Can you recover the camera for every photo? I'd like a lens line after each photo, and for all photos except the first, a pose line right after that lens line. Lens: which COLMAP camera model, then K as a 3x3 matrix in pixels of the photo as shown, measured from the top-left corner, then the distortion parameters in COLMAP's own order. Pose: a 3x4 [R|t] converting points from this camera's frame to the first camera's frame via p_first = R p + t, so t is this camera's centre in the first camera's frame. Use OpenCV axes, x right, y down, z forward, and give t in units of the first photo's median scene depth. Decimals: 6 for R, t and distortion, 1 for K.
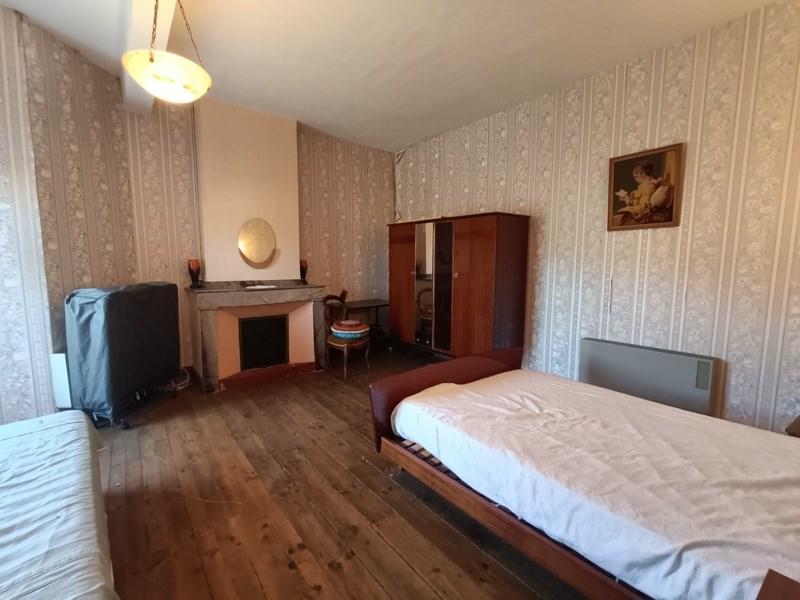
lens RADIAL K [[356.5, 0, 396.0], [0, 356.5, 298.8], [0, 0, 1]] dist [0.000872, -0.000124]
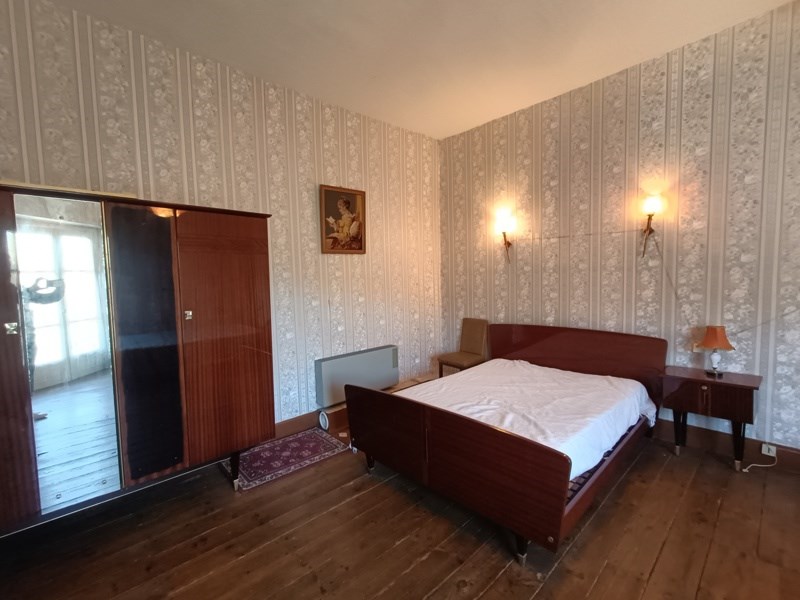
lens RADIAL K [[356.5, 0, 395.9], [0, 356.5, 301.2], [0, 0, 1]] dist [0.000872, -0.000124]
pose [[-0.086752, -0.071696, 0.993647, -0.502948], [0.127712, 0.988377, 0.082466, -0.118011], [-0.988010, 0.134055, -0.076587, 0.949959]]
